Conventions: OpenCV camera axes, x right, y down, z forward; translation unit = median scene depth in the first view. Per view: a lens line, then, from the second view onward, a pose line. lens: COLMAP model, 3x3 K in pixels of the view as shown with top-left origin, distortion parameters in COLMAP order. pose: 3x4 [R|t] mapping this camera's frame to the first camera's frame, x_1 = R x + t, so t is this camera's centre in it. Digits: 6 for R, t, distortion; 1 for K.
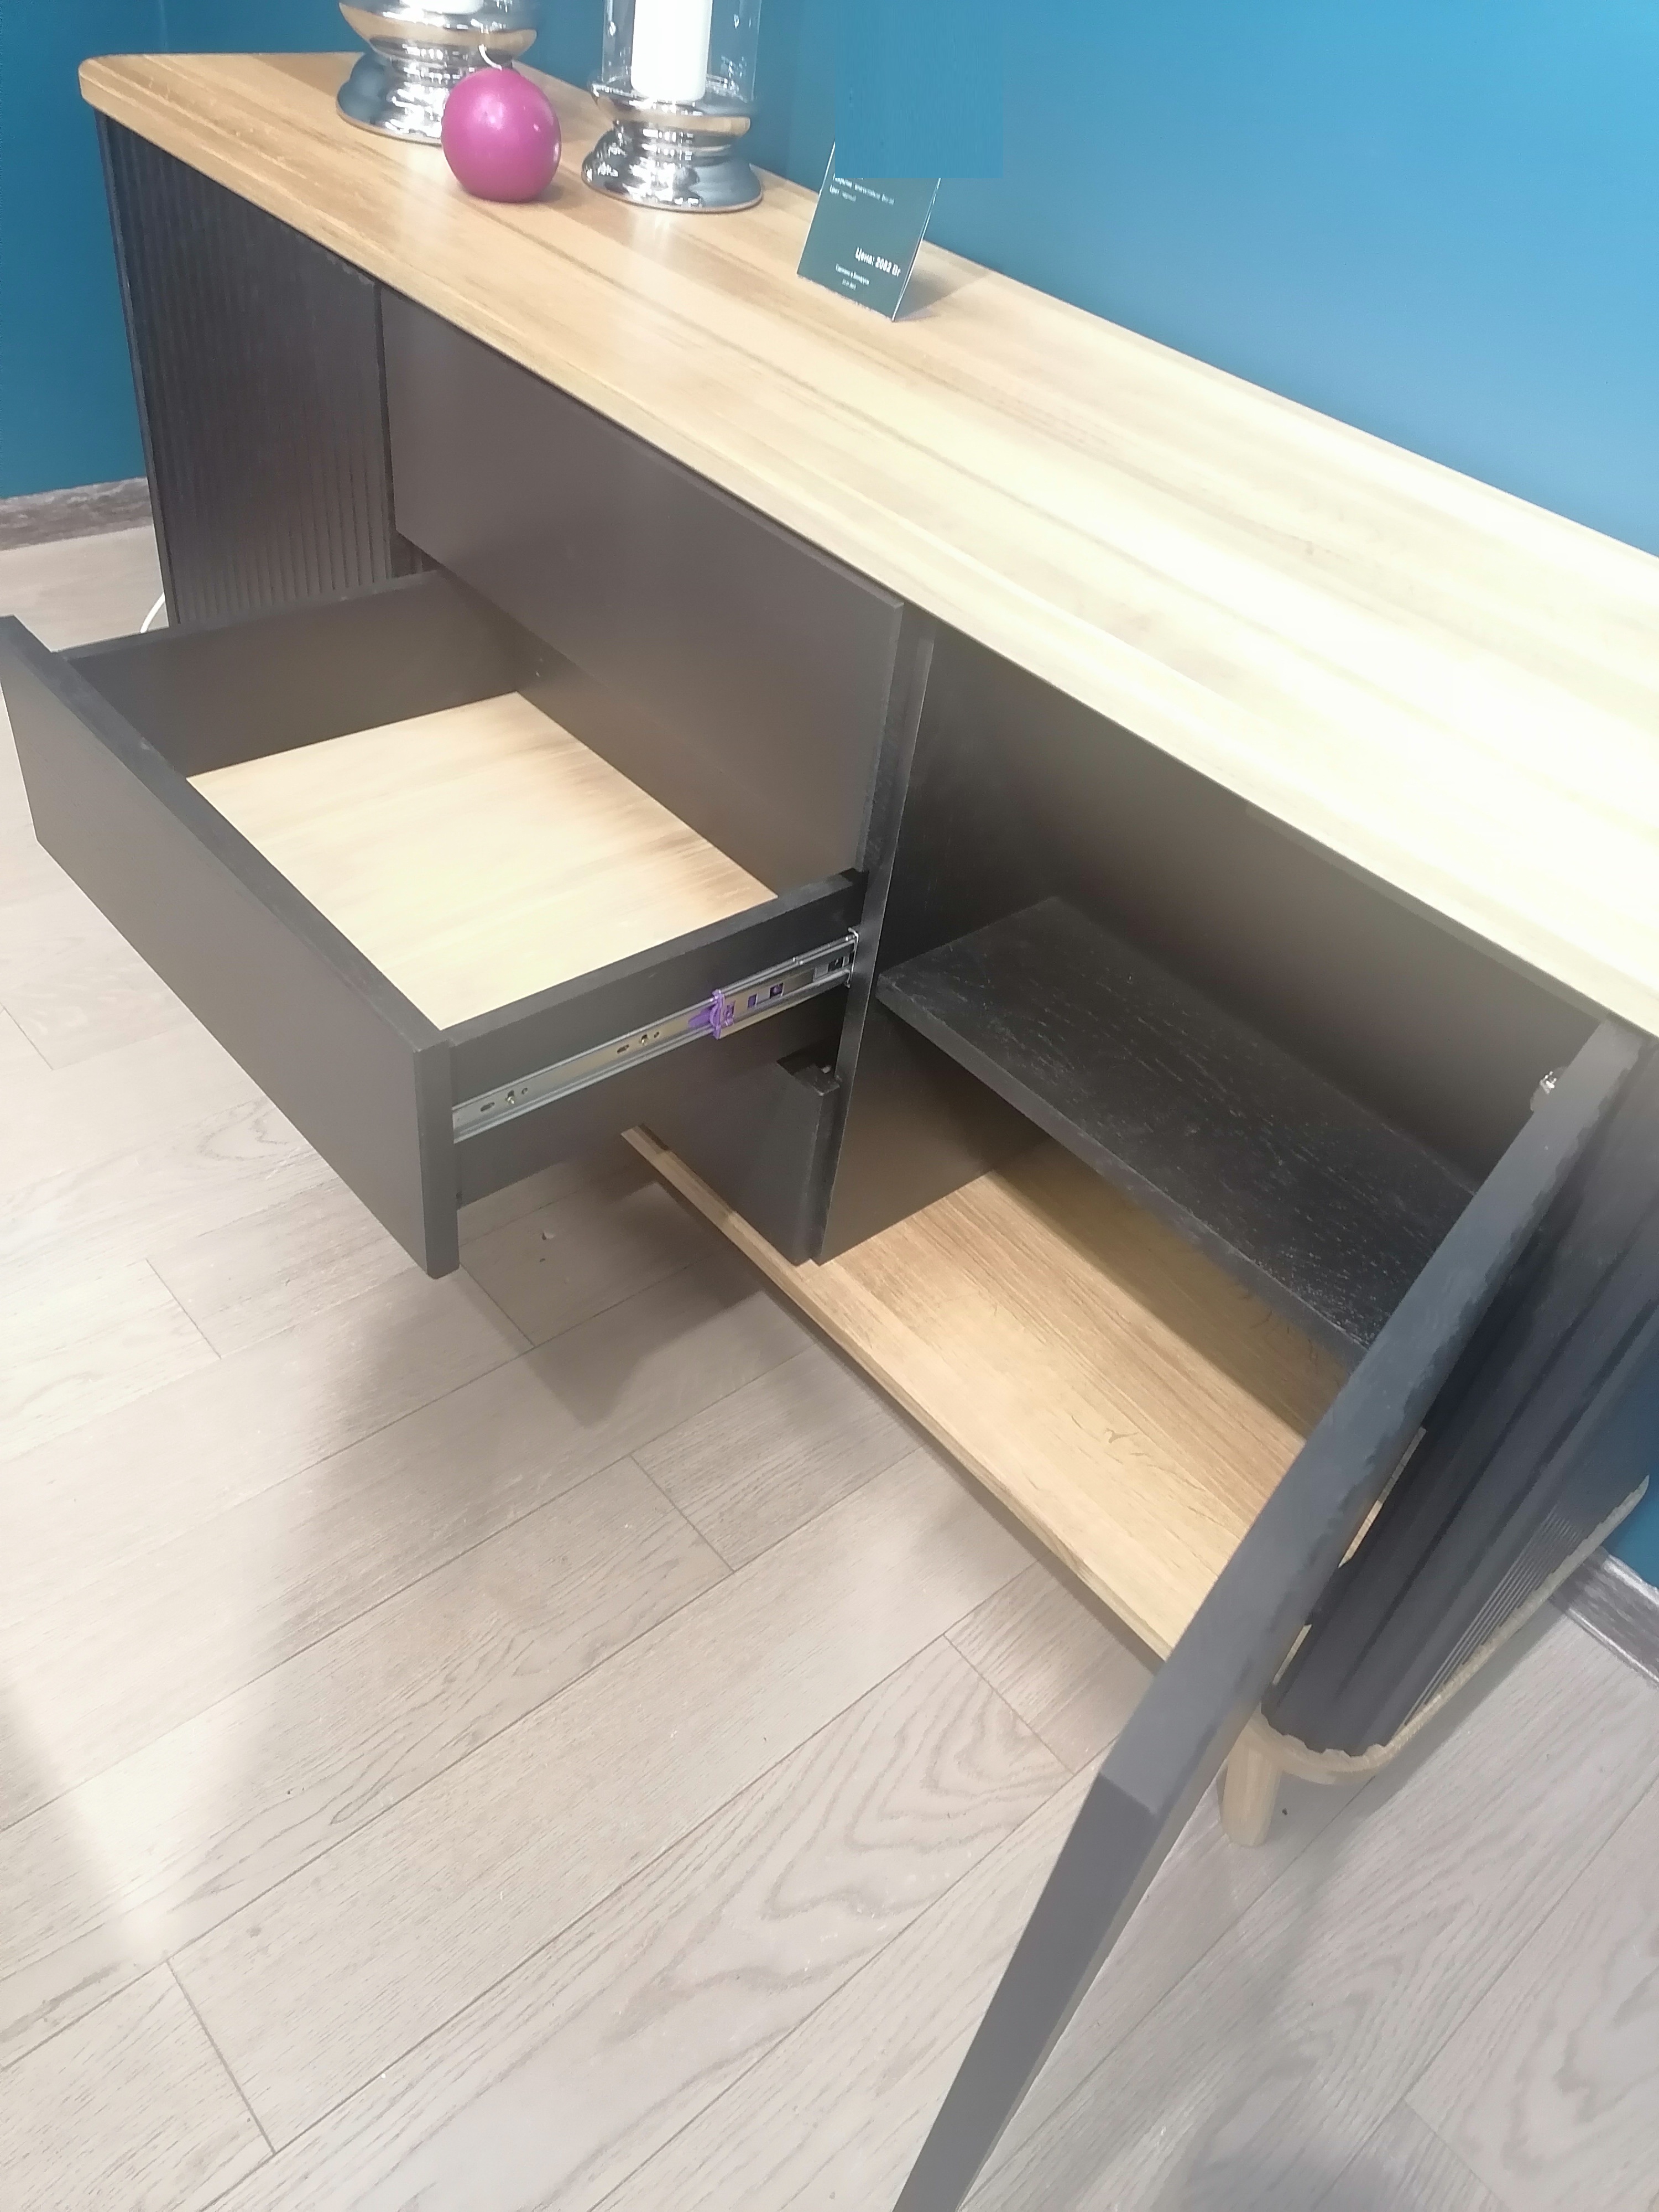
lens RADIAL K [[1695.0, 0, 847.8], [0, 1695.0, 1097.2], [0, 0, 1]] dist [0.129334, -0.157199]
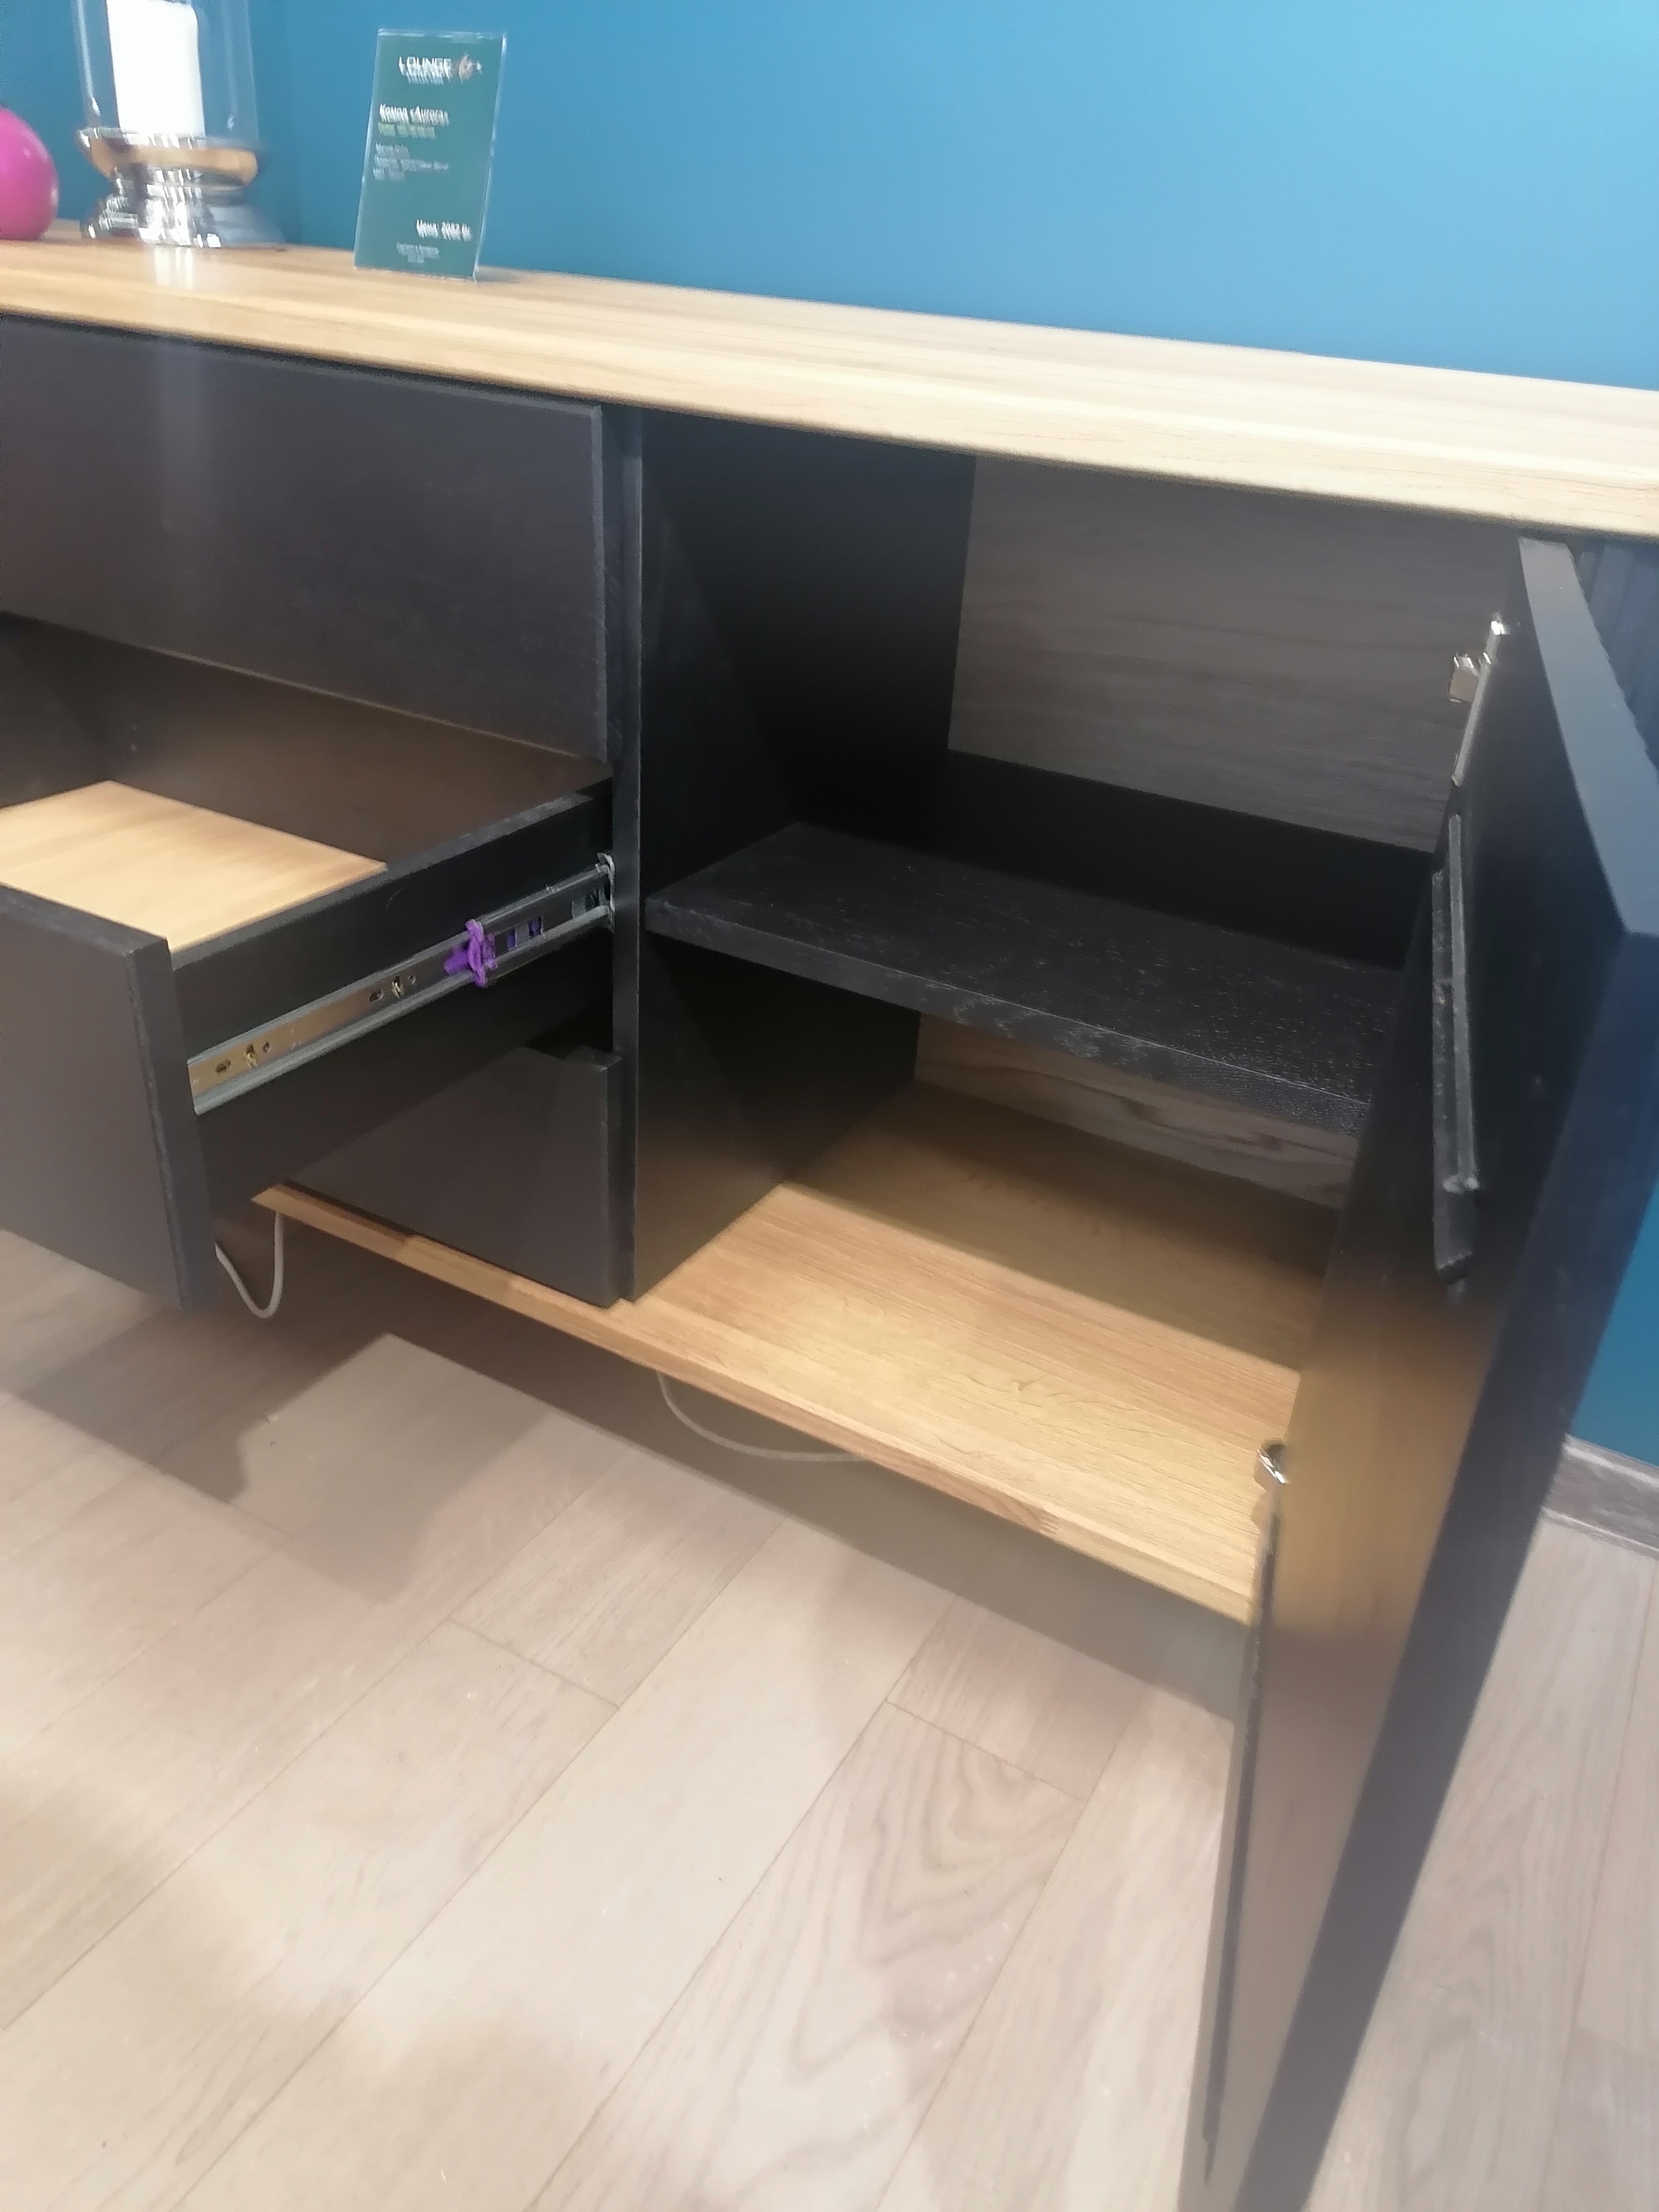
lens RADIAL K [[1695.0, 0, 847.8], [0, 1695.0, 1097.2], [0, 0, 1]] dist [0.129334, -0.157199]
pose [[0.942941, -0.215608, 0.253723, -0.113790], [0.260531, 0.952279, -0.159020, 0.170009], [-0.207329, 0.216050, 0.954116, 0.154894]]
